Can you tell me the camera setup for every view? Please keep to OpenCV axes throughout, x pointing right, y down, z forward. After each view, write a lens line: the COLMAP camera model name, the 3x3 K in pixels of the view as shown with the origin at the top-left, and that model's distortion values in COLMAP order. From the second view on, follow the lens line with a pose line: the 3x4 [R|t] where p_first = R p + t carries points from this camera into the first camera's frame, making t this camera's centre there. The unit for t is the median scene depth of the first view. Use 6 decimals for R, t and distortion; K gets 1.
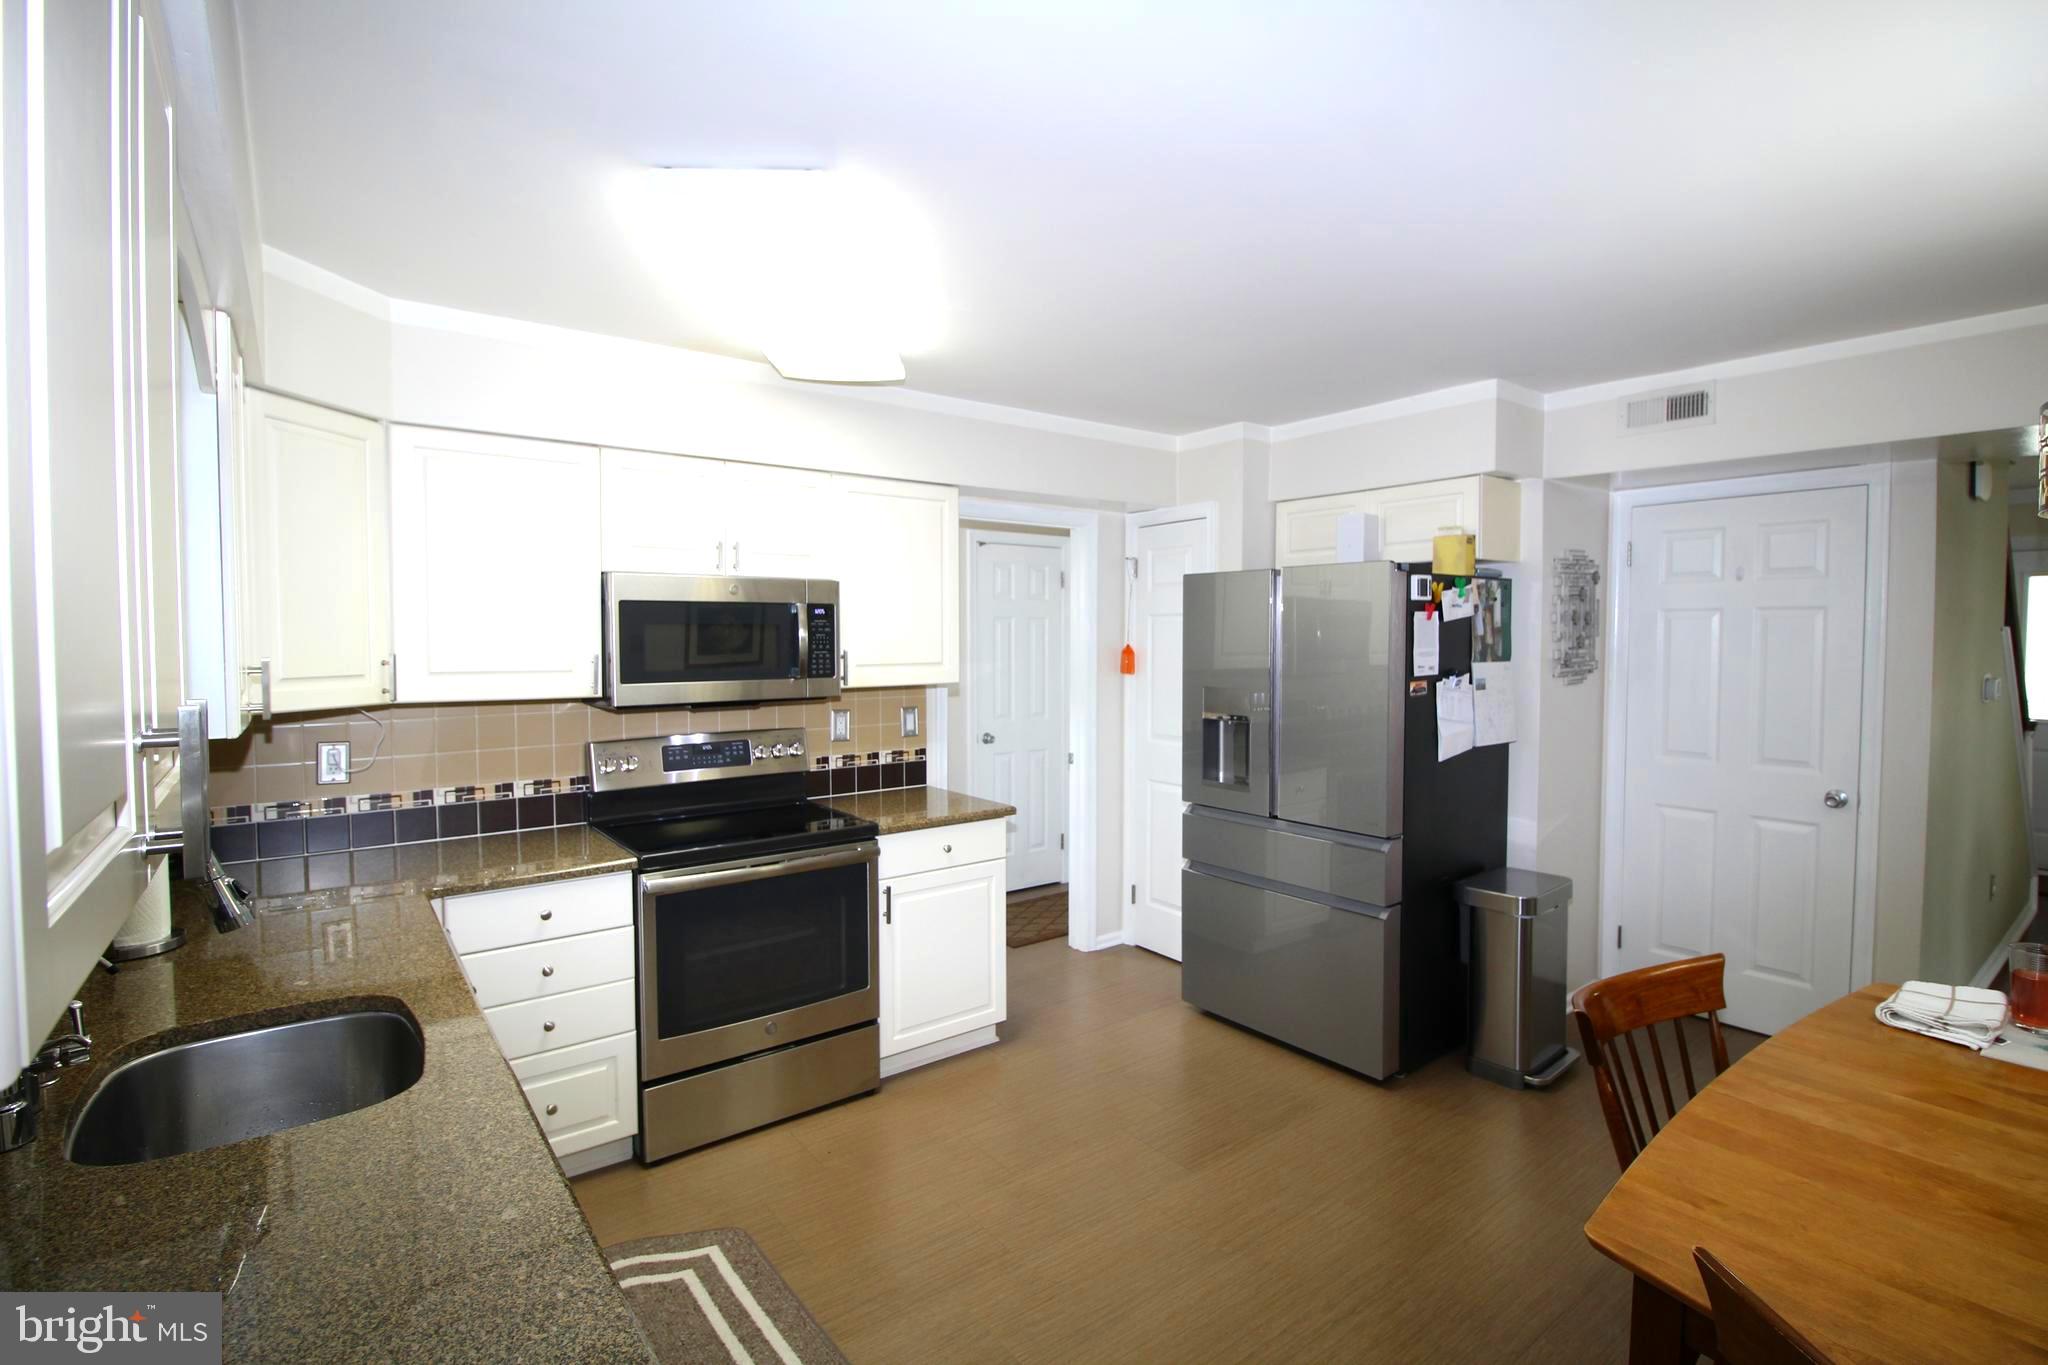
lens RADIAL K [[970.1, 0, 1030.5], [0, 970.1, 671.5], [0, 0, 1]] dist [-0.015172, -0.002650]
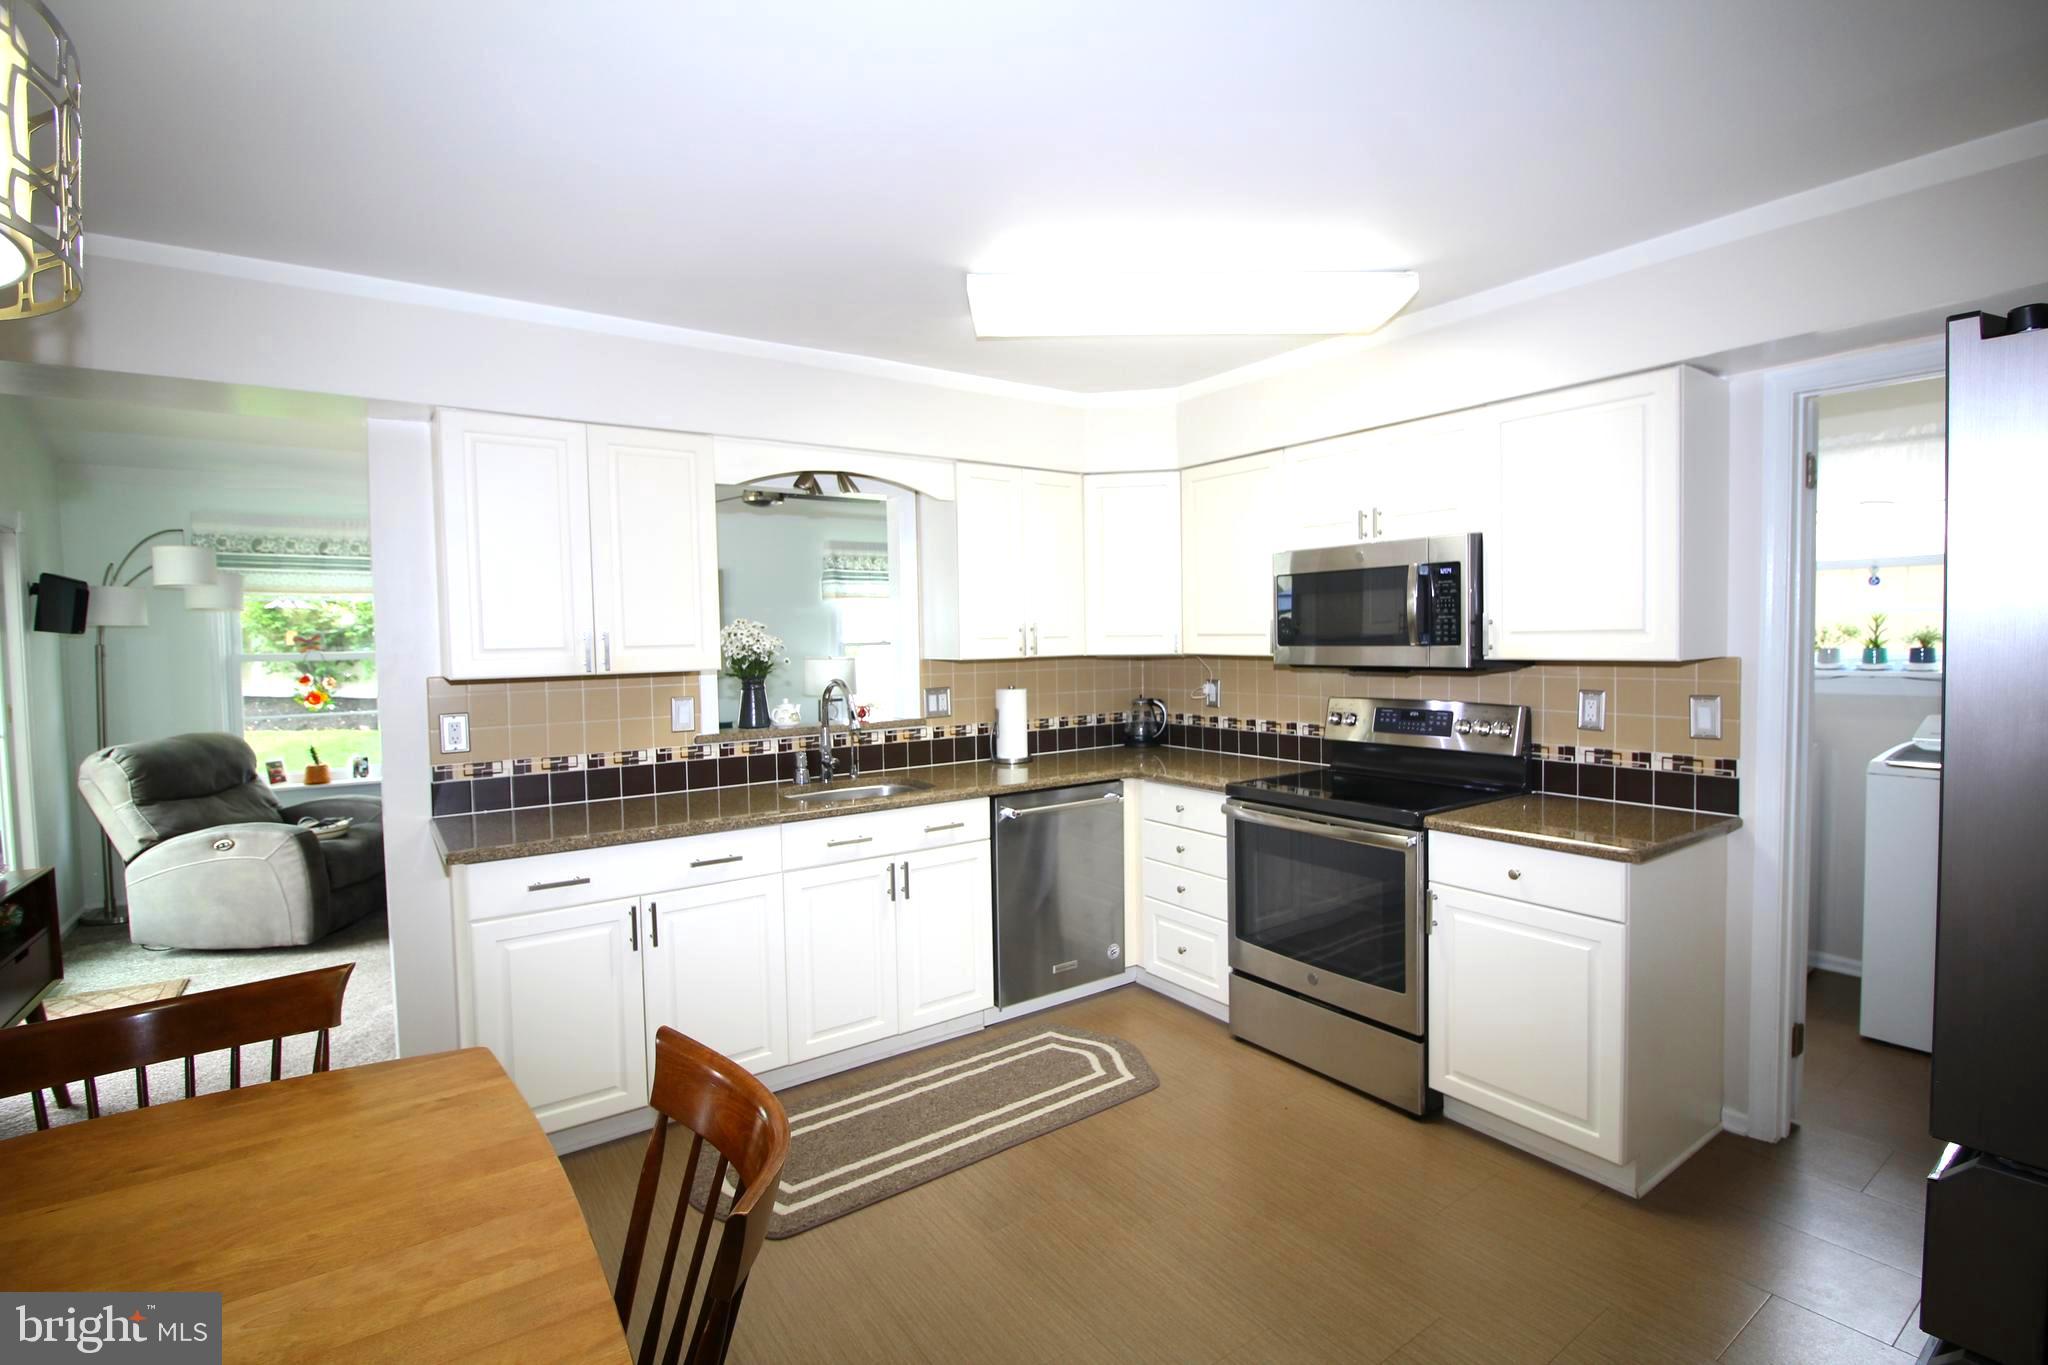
lens RADIAL K [[931.9, 0, 1024.6], [0, 931.9, 684.5], [0, 0, 1]] dist [0.005006, 0.000253]
pose [[-0.033879, 0.064019, -0.997373, 0.656570], [-0.012500, 0.997841, 0.064474, -0.009364], [0.999348, 0.014651, -0.033006, 0.645178]]
